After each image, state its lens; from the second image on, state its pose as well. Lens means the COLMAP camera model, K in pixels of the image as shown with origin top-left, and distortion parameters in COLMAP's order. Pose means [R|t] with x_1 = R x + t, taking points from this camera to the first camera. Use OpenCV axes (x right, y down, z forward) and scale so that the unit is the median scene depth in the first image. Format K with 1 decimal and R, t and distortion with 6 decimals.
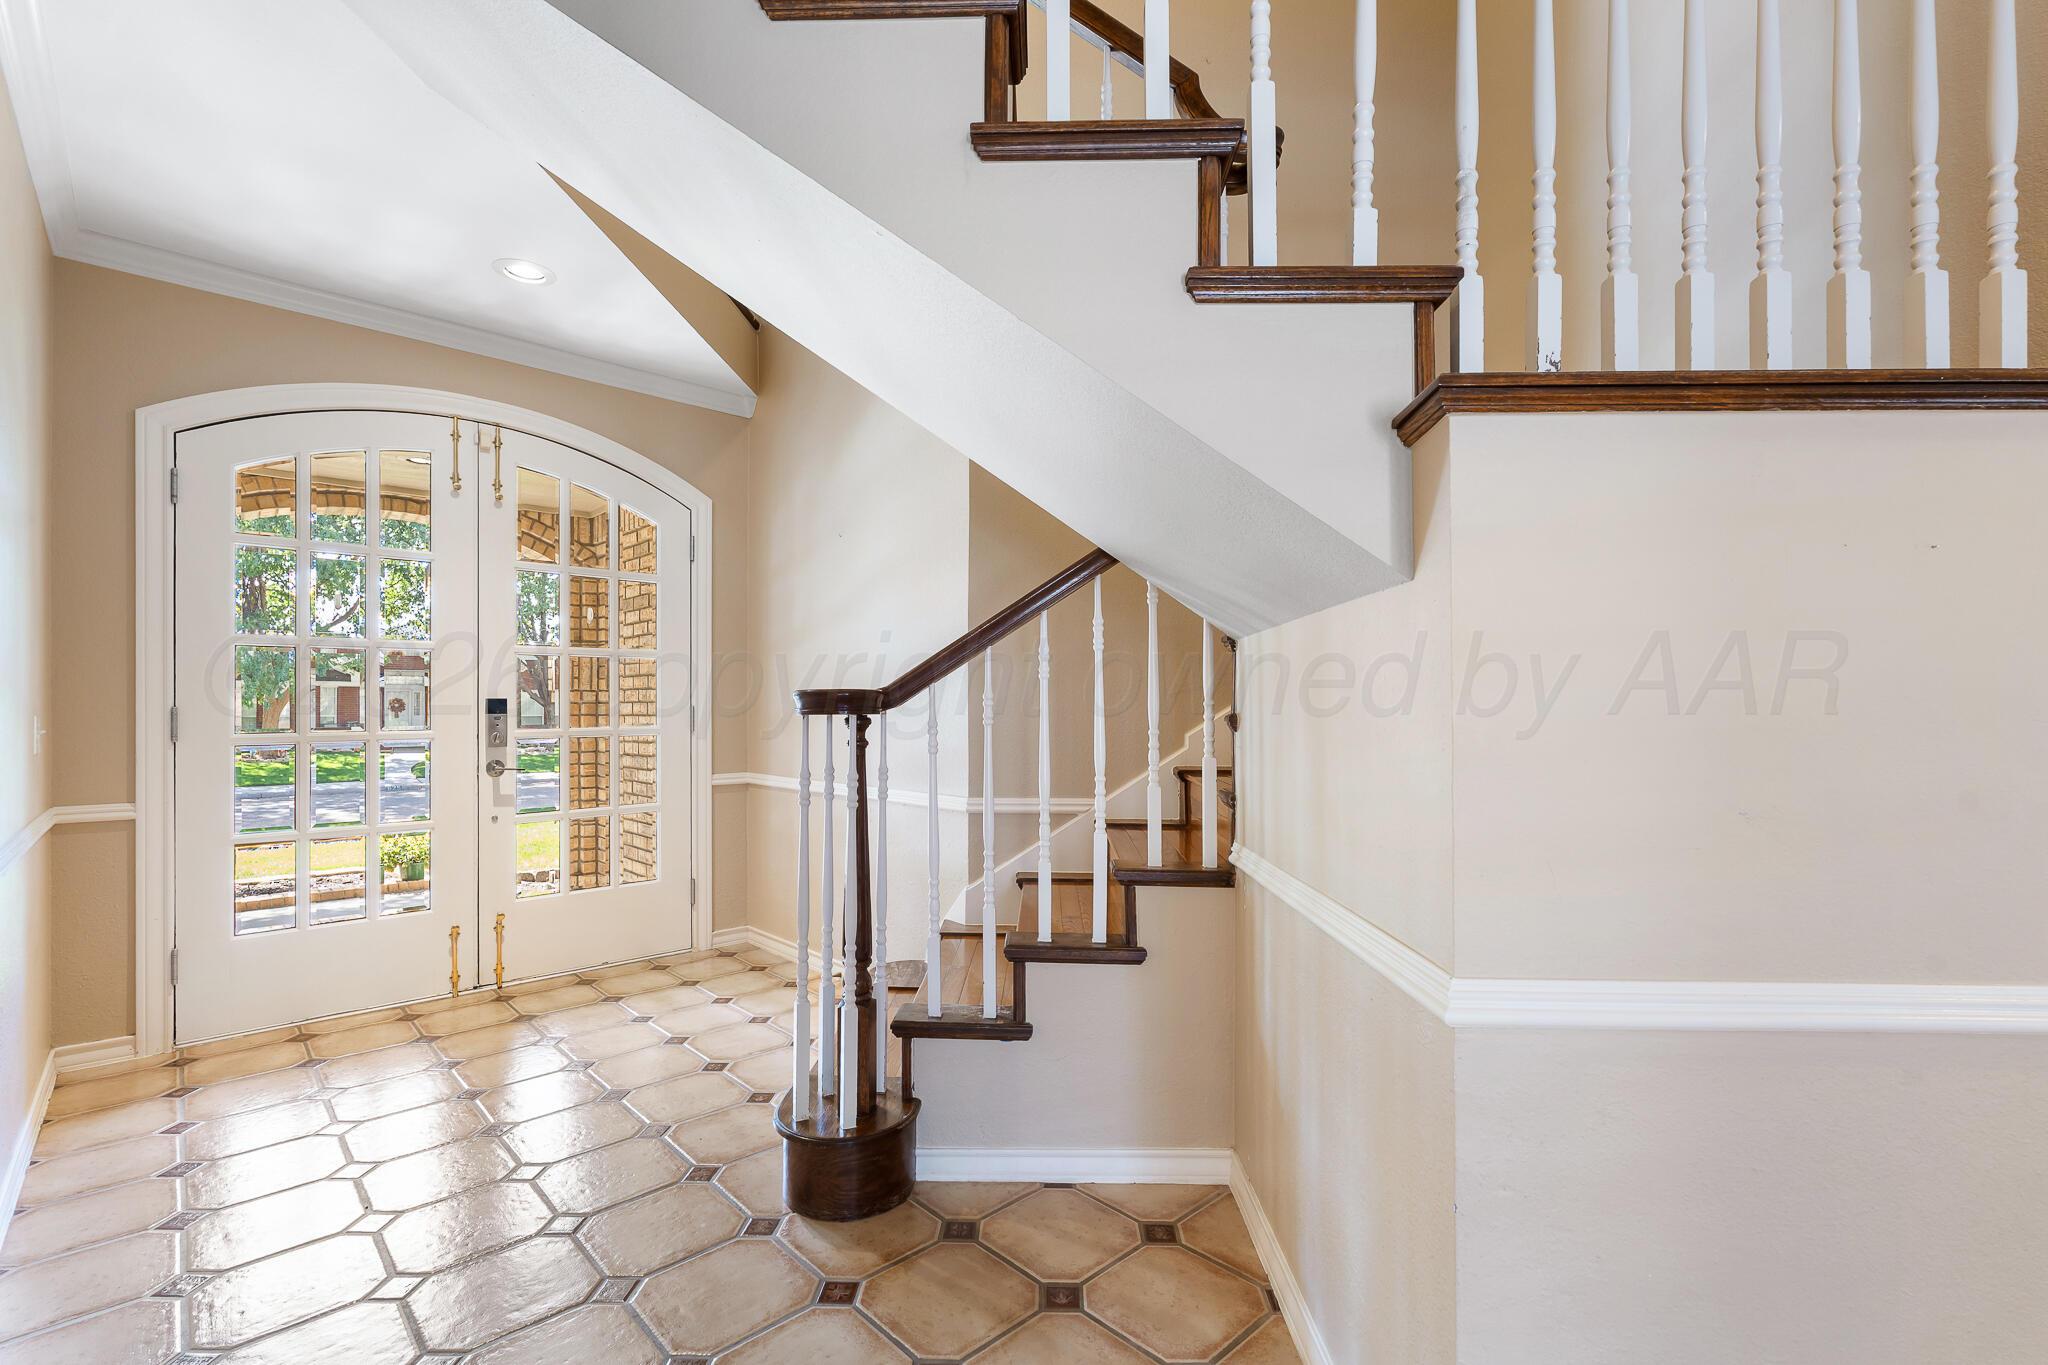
lens RADIAL K [[902.0, 0, 1026.6], [0, 902.0, 695.7], [0, 0, 1]] dist [-0.005377, 0.001066]
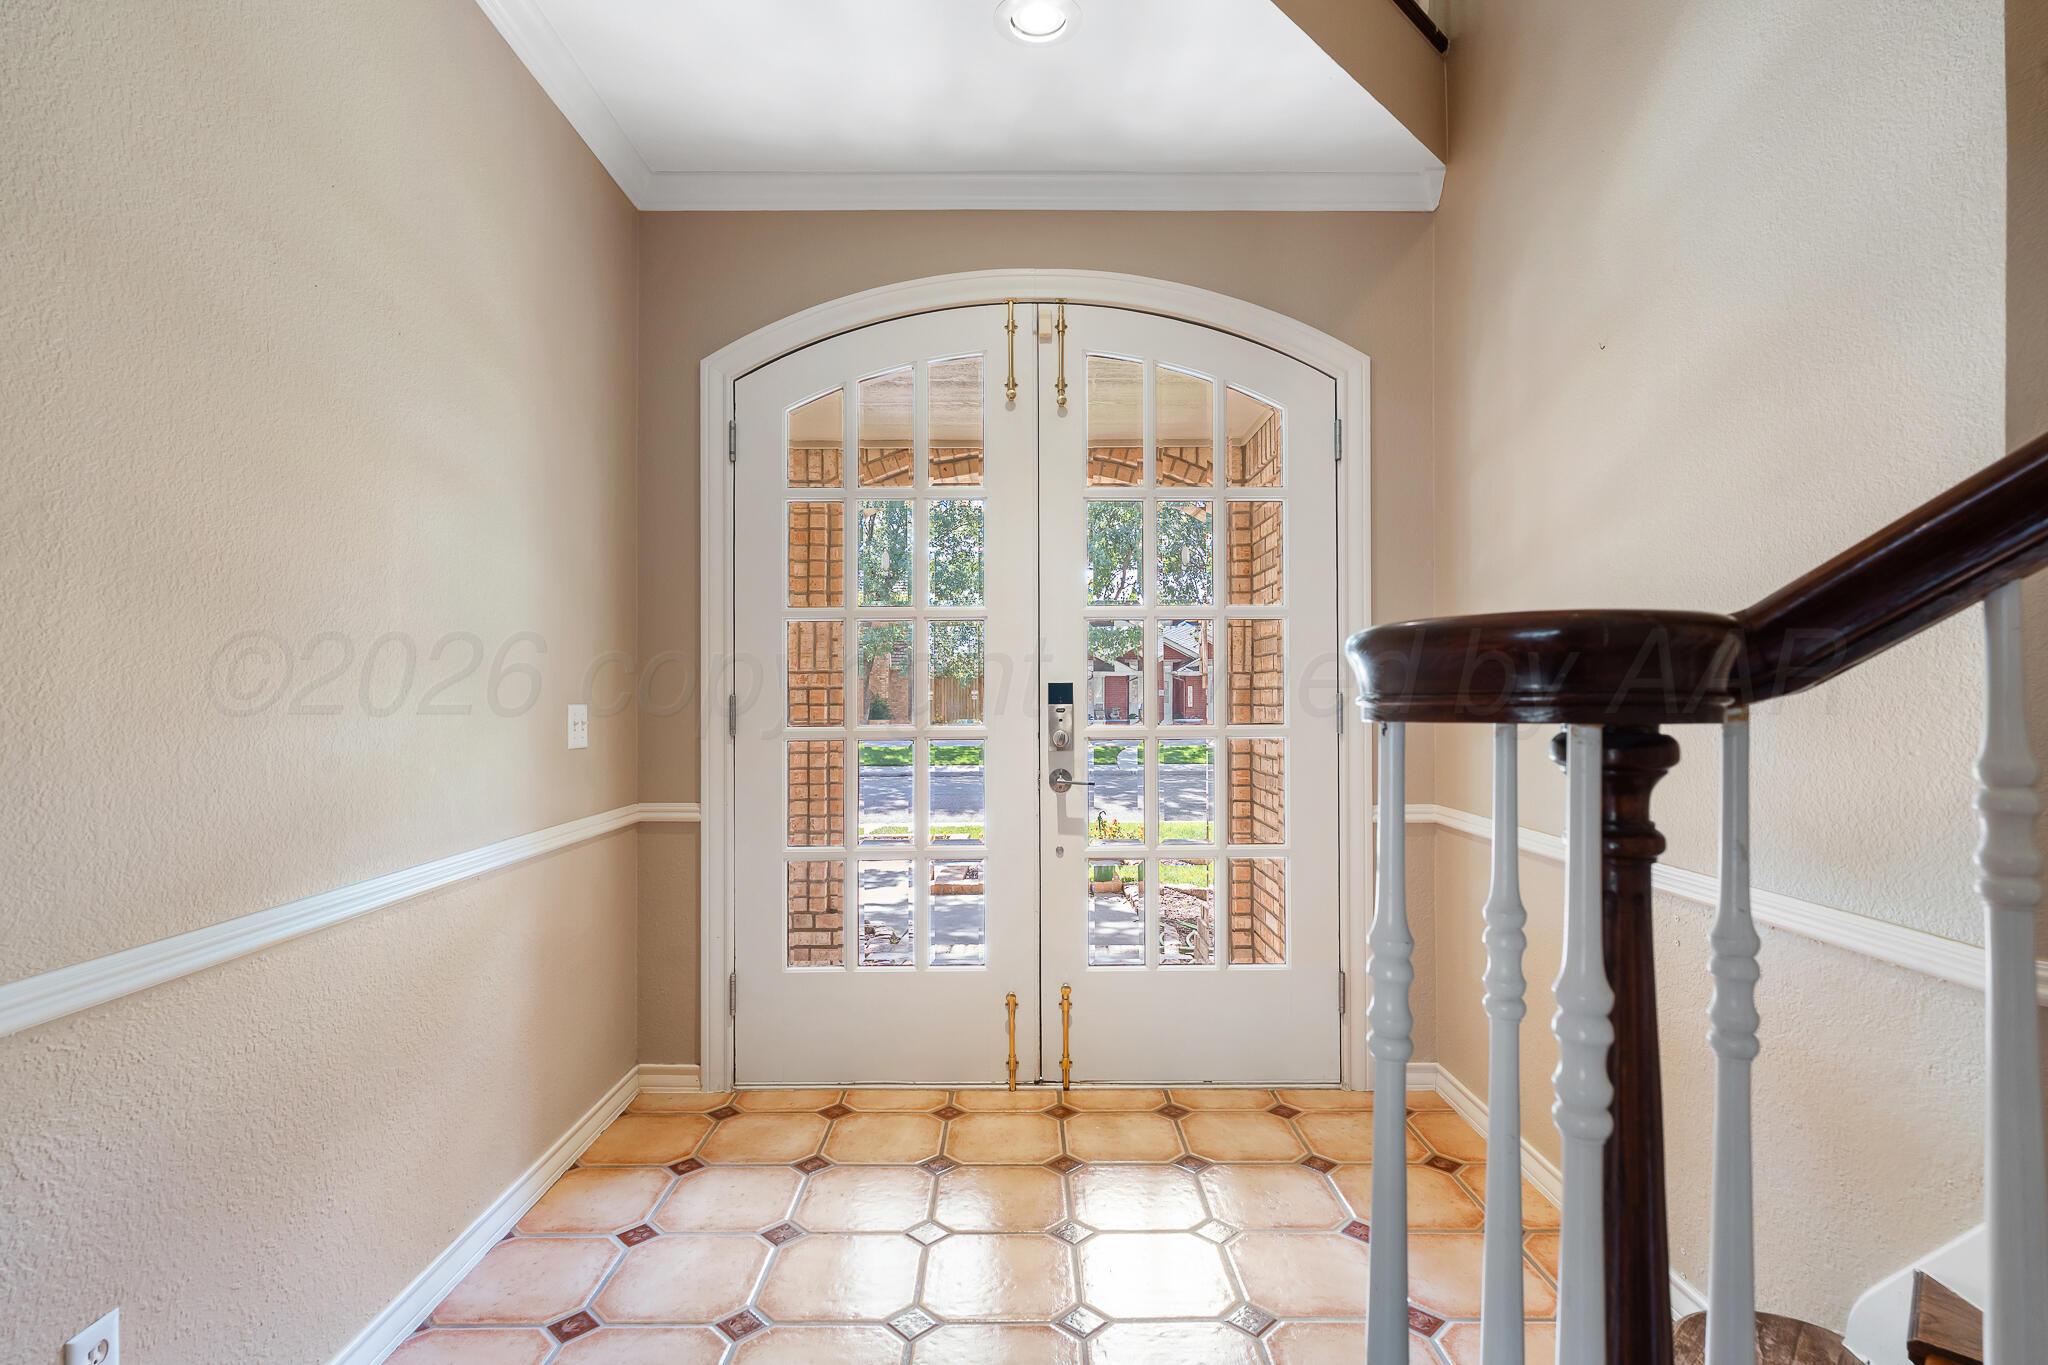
lens RADIAL K [[940.7, 0, 1062.5], [0, 940.7, 686.5], [0, 0, 1]] dist [-0.005792, 0.000993]
pose [[0.730459, -0.006844, -0.682922, -0.079609], [0.009253, 0.999957, -0.000124, 0.006370], [0.682894, -0.006228, 0.730491, 0.463694]]
